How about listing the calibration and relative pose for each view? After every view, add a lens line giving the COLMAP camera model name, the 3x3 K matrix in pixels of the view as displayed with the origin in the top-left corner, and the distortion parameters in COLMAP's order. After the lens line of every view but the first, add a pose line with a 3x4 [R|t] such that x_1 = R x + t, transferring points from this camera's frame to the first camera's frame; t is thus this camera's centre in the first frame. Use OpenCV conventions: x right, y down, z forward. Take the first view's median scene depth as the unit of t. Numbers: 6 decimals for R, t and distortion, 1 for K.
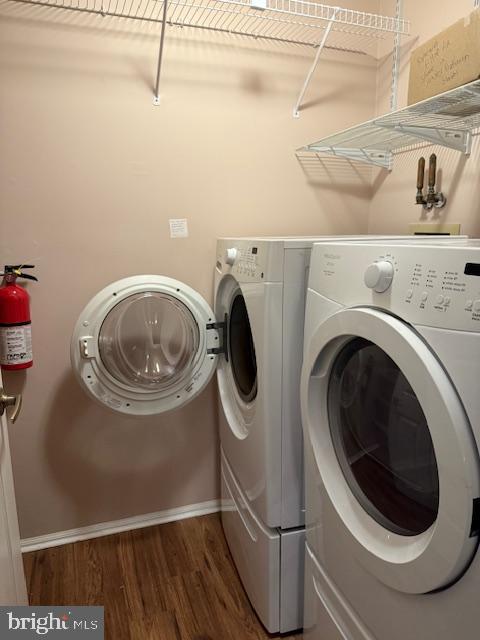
lens RADIAL K [[441.7, 0, 239.2], [0, 441.7, 322.0], [0, 0, 1]] dist [-0.025991, -0.002494]
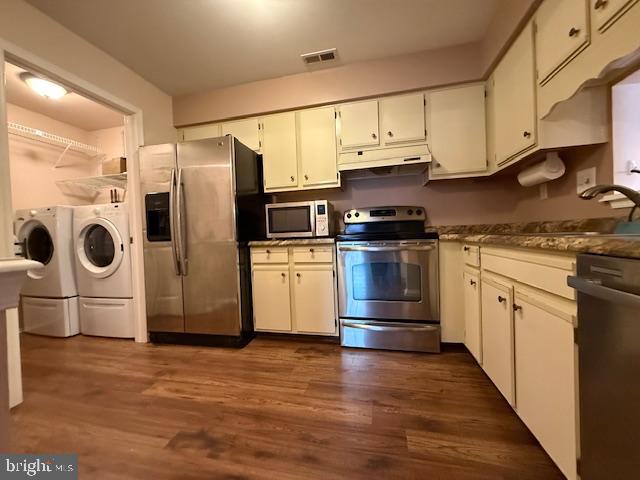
lens RADIAL K [[258.4, 0, 322.0], [0, 258.4, 242.4], [0, 0, 1]] dist [-0.001414, -0.000420]
pose [[0.537909, -0.034286, 0.842305, -0.383869], [0.196805, 0.976670, -0.085928, 0.495614], [-0.819708, 0.211991, 0.532107, -1.262502]]
